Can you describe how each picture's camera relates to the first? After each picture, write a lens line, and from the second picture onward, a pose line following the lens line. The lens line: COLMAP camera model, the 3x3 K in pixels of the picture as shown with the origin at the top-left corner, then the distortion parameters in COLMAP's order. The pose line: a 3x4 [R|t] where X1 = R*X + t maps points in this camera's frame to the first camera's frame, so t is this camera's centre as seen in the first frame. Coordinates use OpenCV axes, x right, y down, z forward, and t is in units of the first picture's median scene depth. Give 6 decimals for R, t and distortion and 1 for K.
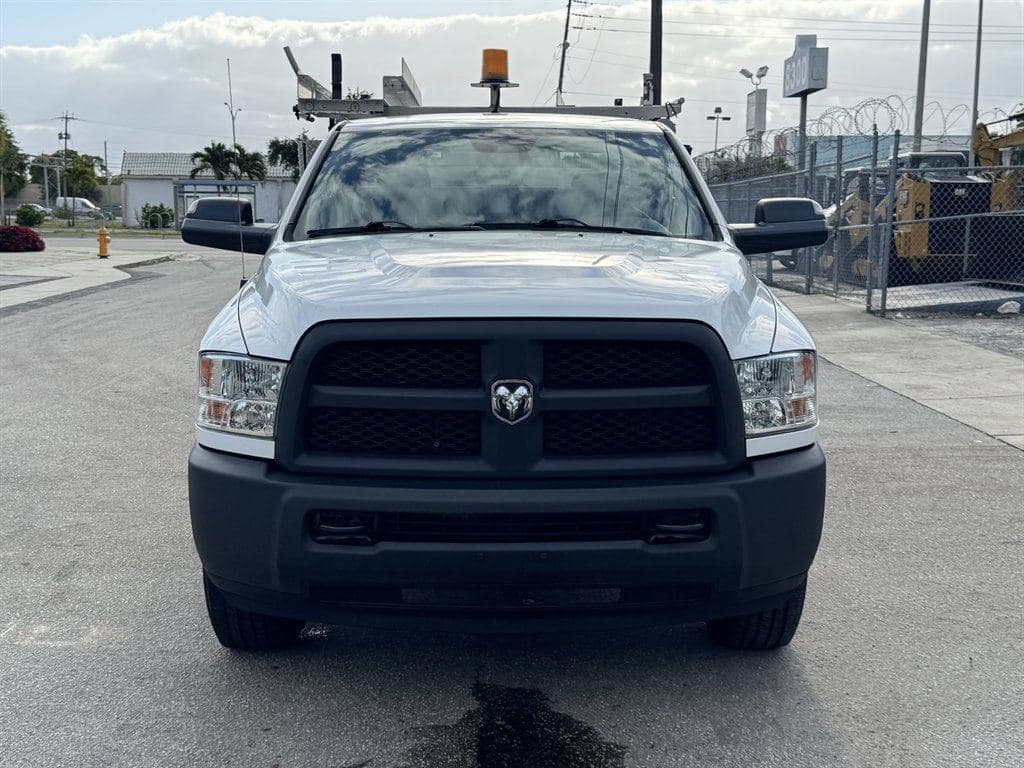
lens RADIAL K [[1335.4, 0, 513.6], [0, 1335.4, 386.9], [0, 0, 1]] dist [0.113066, 0.000000]
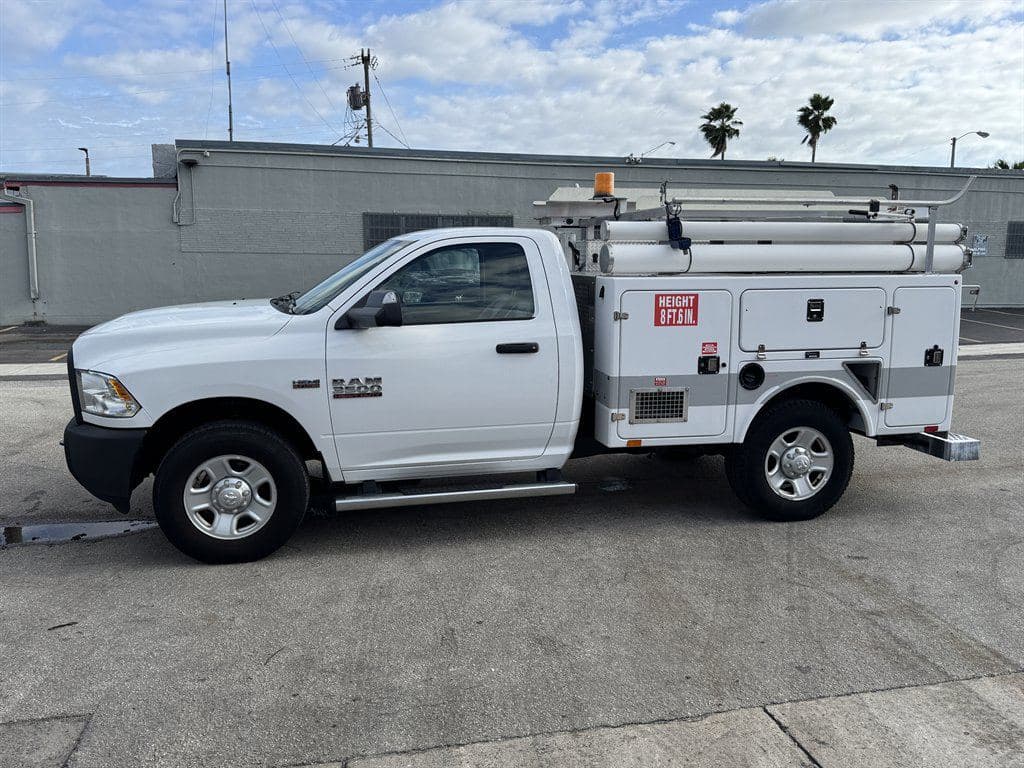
lens RADIAL K [[809.0, 0, 512.4], [0, 809.0, 377.7], [0, 0, 1]] dist [0.084899, -0.132435]
pose [[0.195403, 0.146400, -0.969734, 1.432047], [-0.135604, 0.983331, 0.121128, -0.236389], [0.971303, 0.107831, 0.211998, 1.341808]]
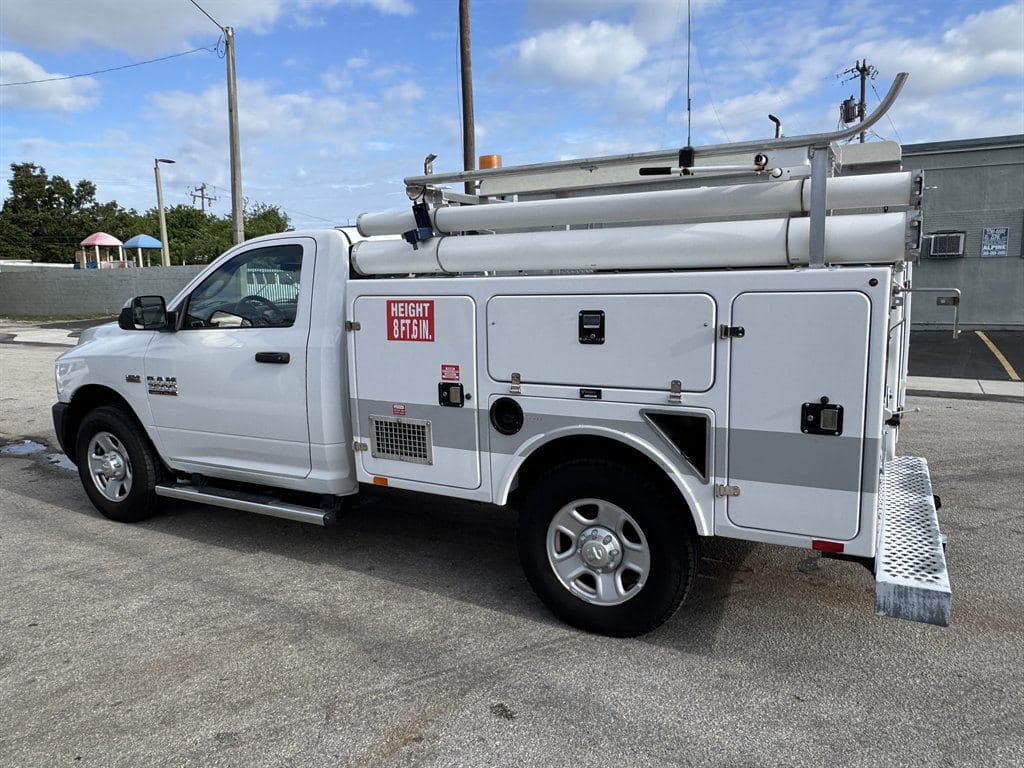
lens RADIAL K [[709.0, 0, 507.3], [0, 709.0, 384.7], [0, 0, 1]] dist [-0.011542, 0.013242]
pose [[-0.496084, 0.144497, -0.856167, 0.932888], [-0.094889, 0.971127, 0.218880, -0.346425], [0.863074, 0.189824, -0.468049, 2.368784]]
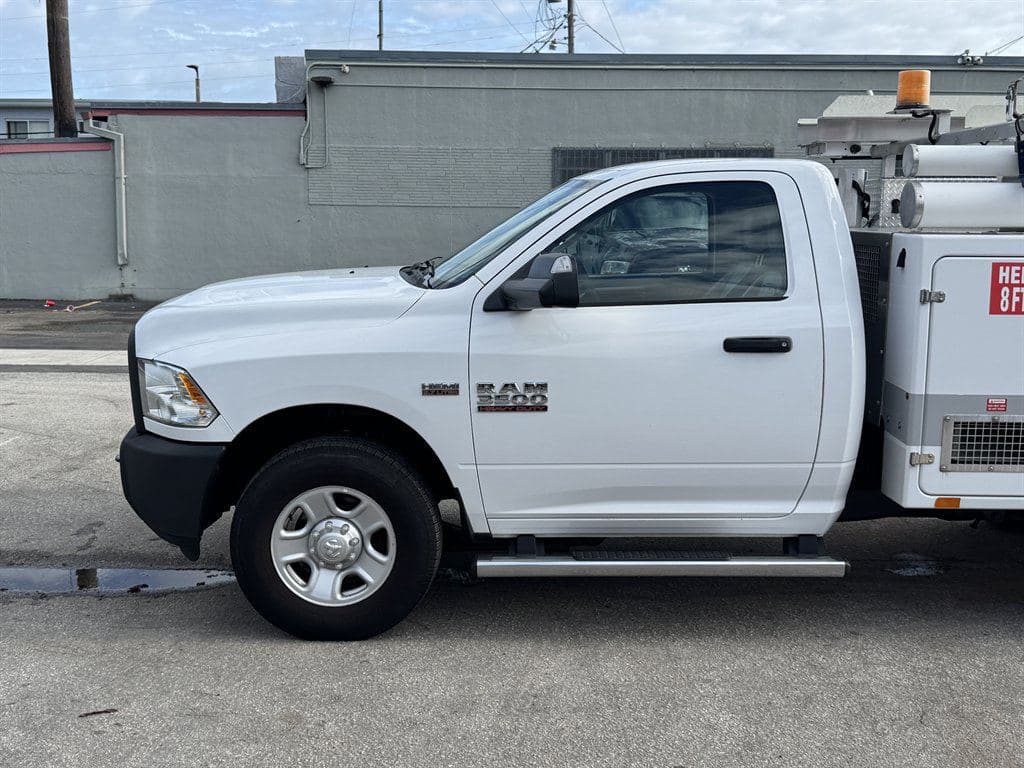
lens RADIAL K [[1169.6, 0, 514.6], [0, 1169.6, 387.3], [0, 0, 1]] dist [0.088629, 0.000000]
pose [[-0.019035, 0.149231, -0.988619, 1.384369], [-0.140012, 0.978657, 0.150423, -0.231791], [0.989967, 0.141282, 0.002265, 1.371998]]
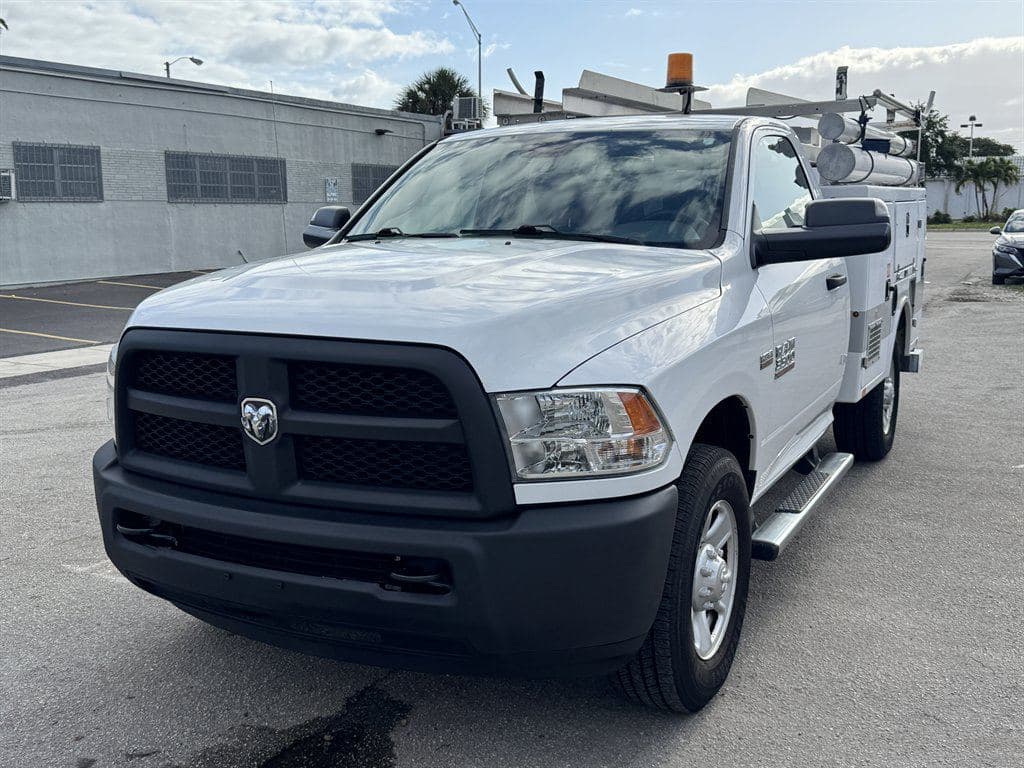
lens RADIAL K [[1054.3, 0, 514.7], [0, 1054.3, 380.5], [0, 0, 1]] dist [0.026525, 0.000000]
pose [[0.877750, 0.066246, -0.474517, 0.487484], [-0.051159, 0.997692, 0.044651, -0.057403], [0.476380, -0.014917, 0.879113, 0.403278]]
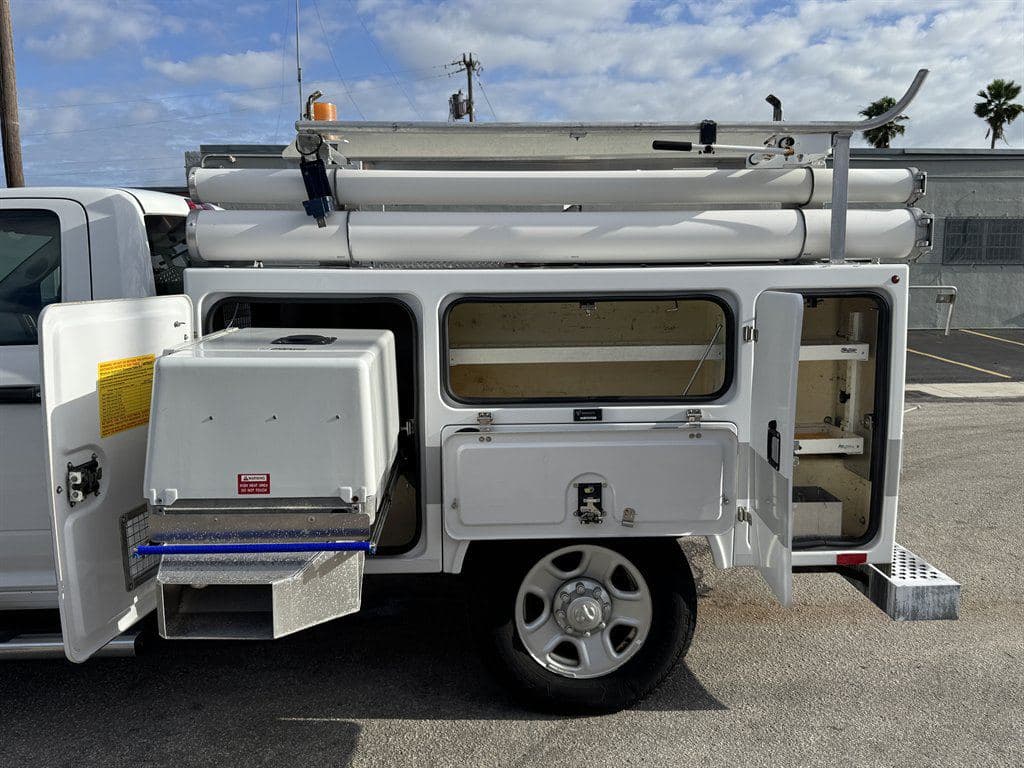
lens RADIAL K [[837.5, 0, 509.0], [0, 837.5, 384.7], [0, 0, 1]] dist [0.036202, -0.047828]
pose [[0.009962, 0.132094, -0.991187, 0.952120], [-0.130939, 0.982874, 0.129671, -0.289118], [0.991340, 0.128493, 0.027087, 1.999628]]
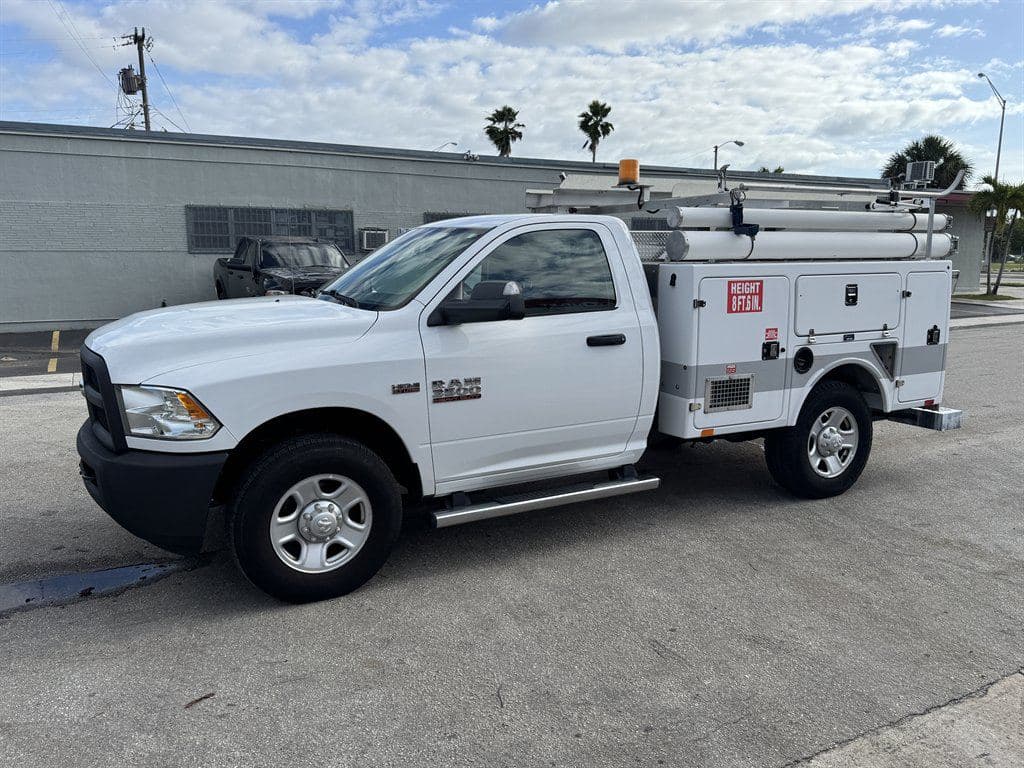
lens RADIAL K [[809.0, 0, 515.4], [0, 809.0, 384.6], [0, 0, 1]] dist [0.084899, -0.132435]
pose [[0.456200, 0.138126, -0.879092, 1.212463], [-0.117056, 0.988611, 0.094589, -0.164343], [0.882145, 0.059752, 0.467172, 0.945230]]
